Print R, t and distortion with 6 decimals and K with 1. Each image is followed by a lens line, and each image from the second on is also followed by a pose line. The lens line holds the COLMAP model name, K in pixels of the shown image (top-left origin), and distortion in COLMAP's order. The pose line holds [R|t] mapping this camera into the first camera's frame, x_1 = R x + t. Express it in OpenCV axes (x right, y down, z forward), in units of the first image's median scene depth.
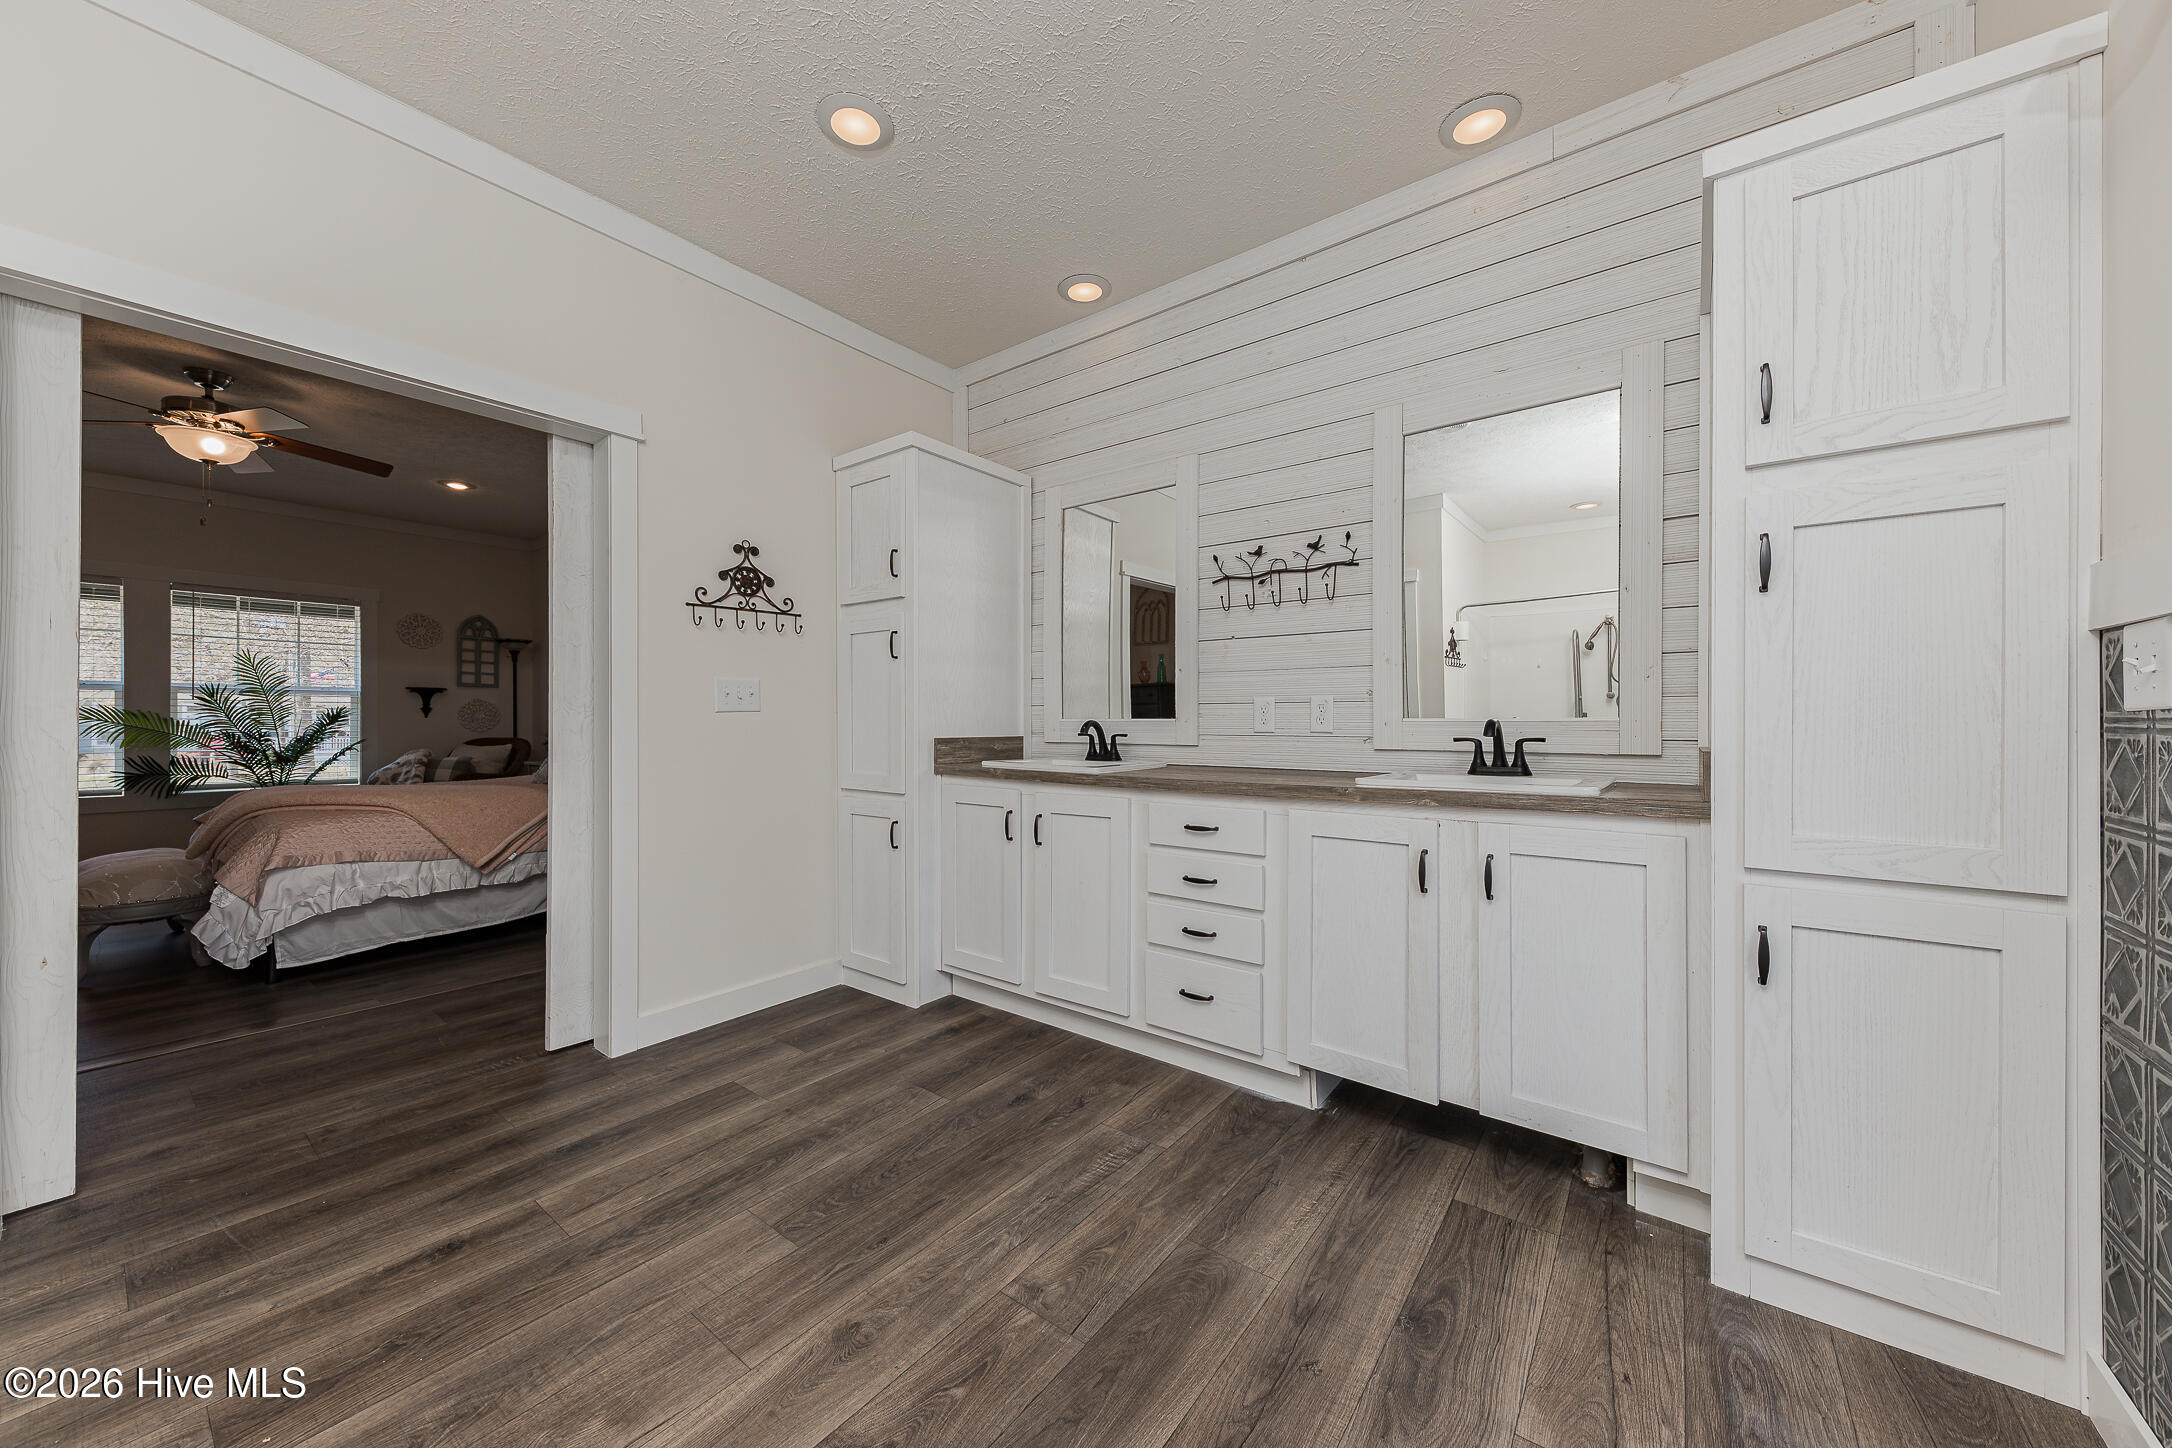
lens RADIAL K [[764.6, 0, 1082.6], [0, 764.6, 719.8], [0, 0, 1]] dist [0.006072, -0.001389]
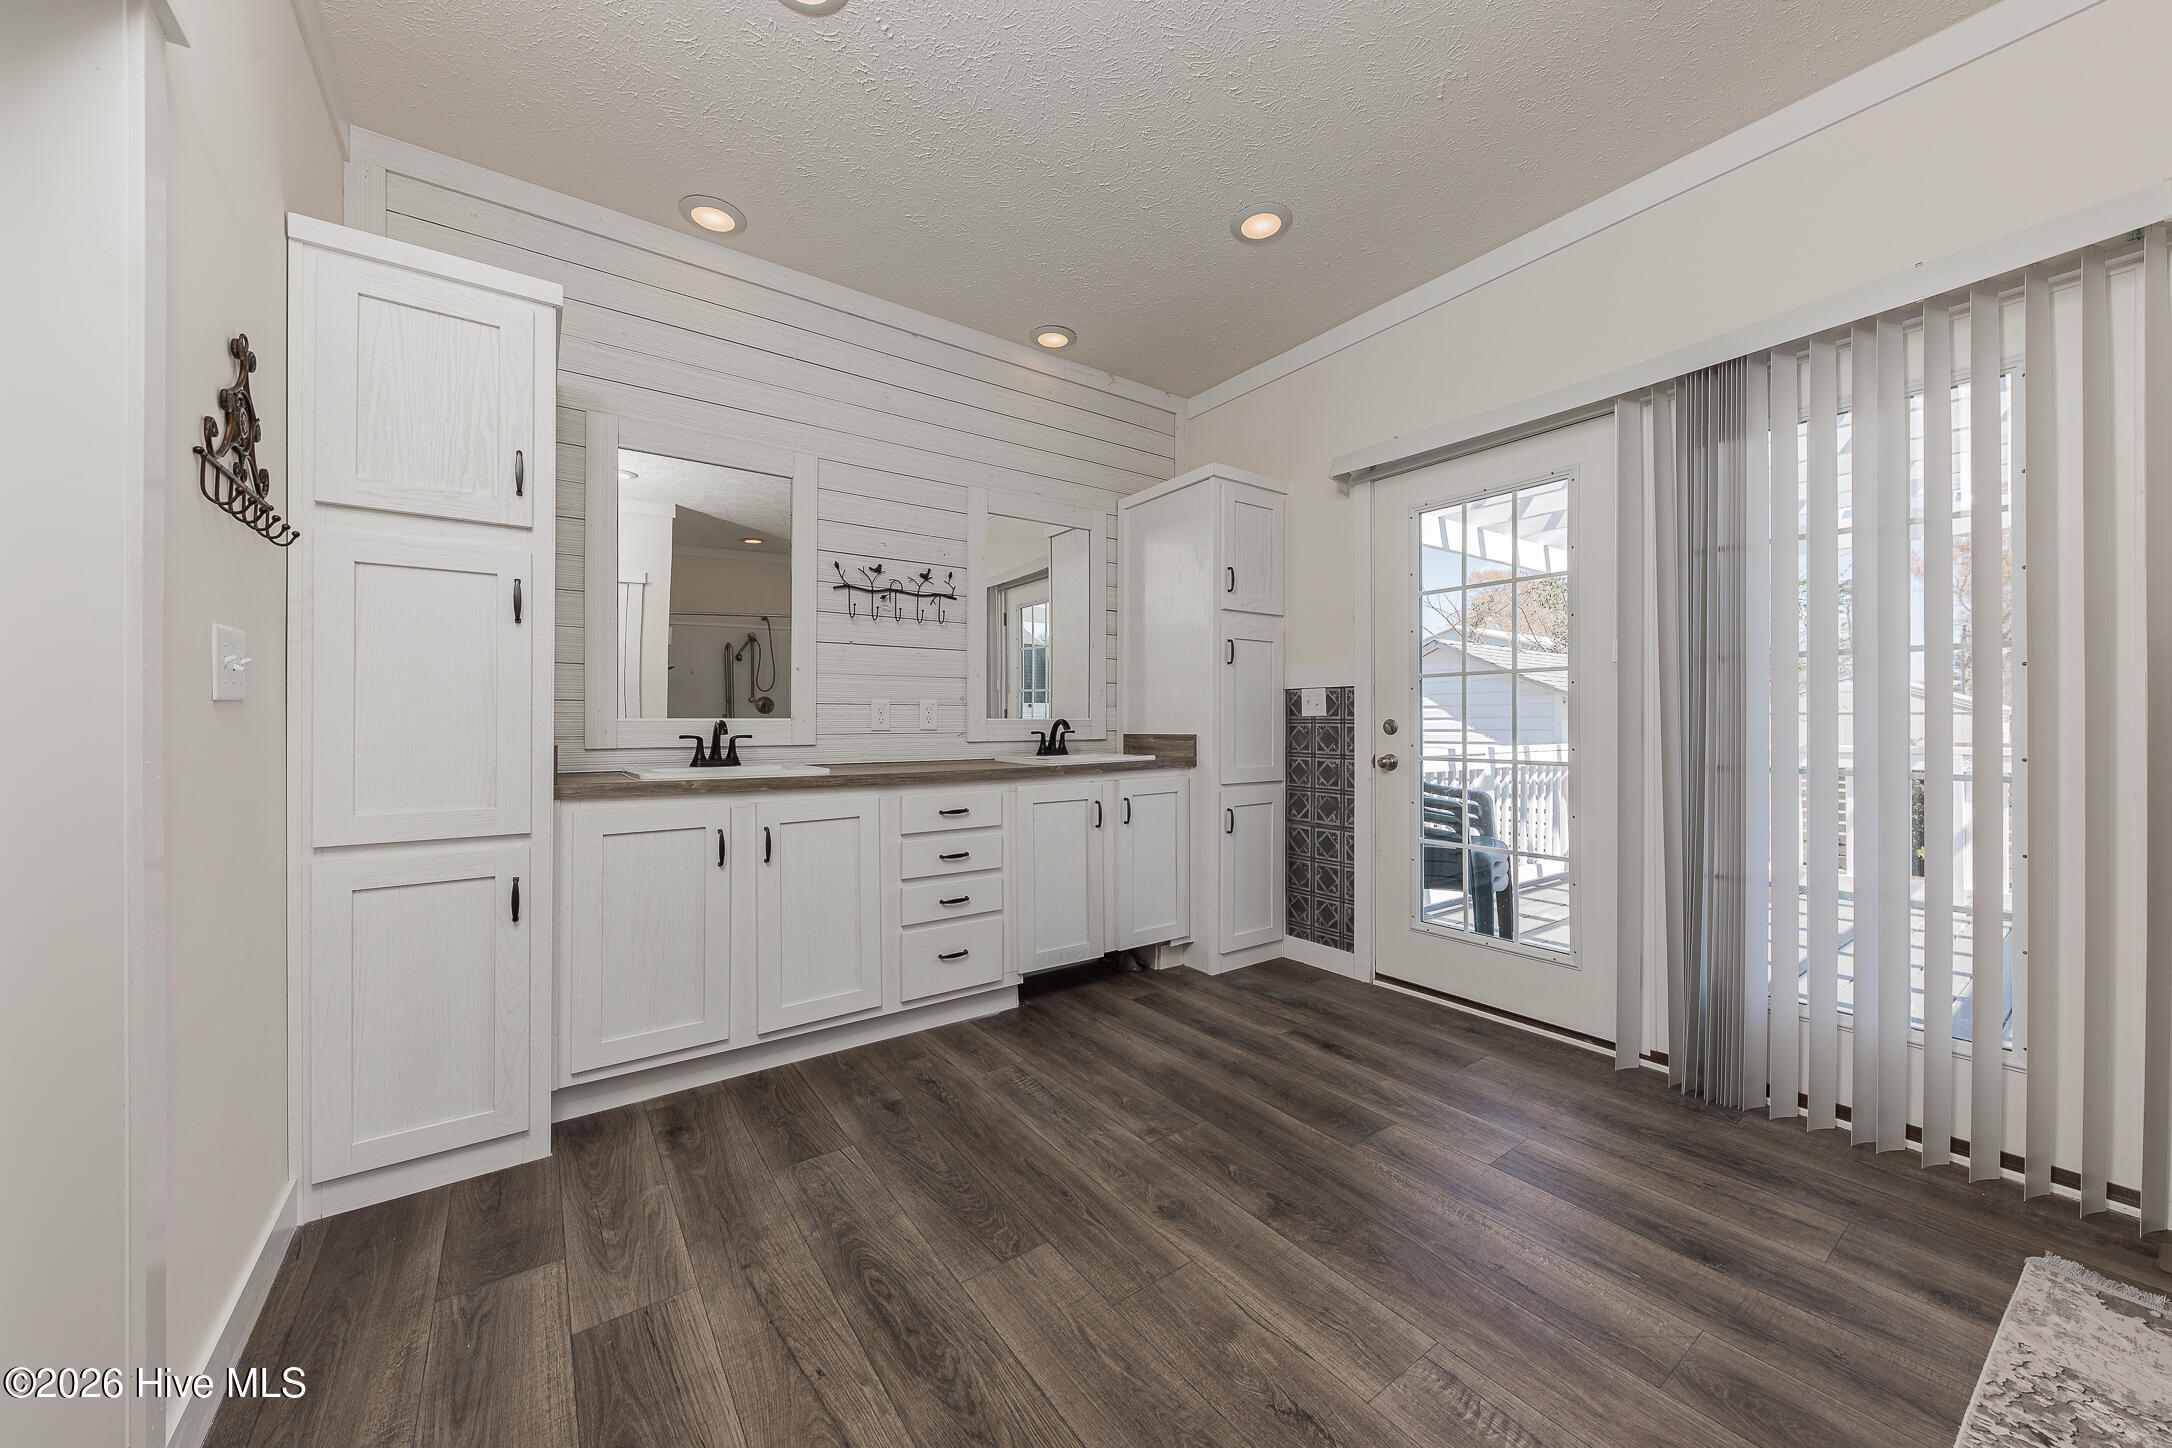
lens RADIAL K [[764.6, 0, 1106.2], [0, 764.6, 718.0], [0, 0, 1]] dist [0.006072, -0.001389]
pose [[0.282220, 0.000947, 0.959349, -0.943071], [-0.001998, 0.999998, -0.000400, -0.003156], [-0.959348, -0.001804, 0.282222, 0.458785]]
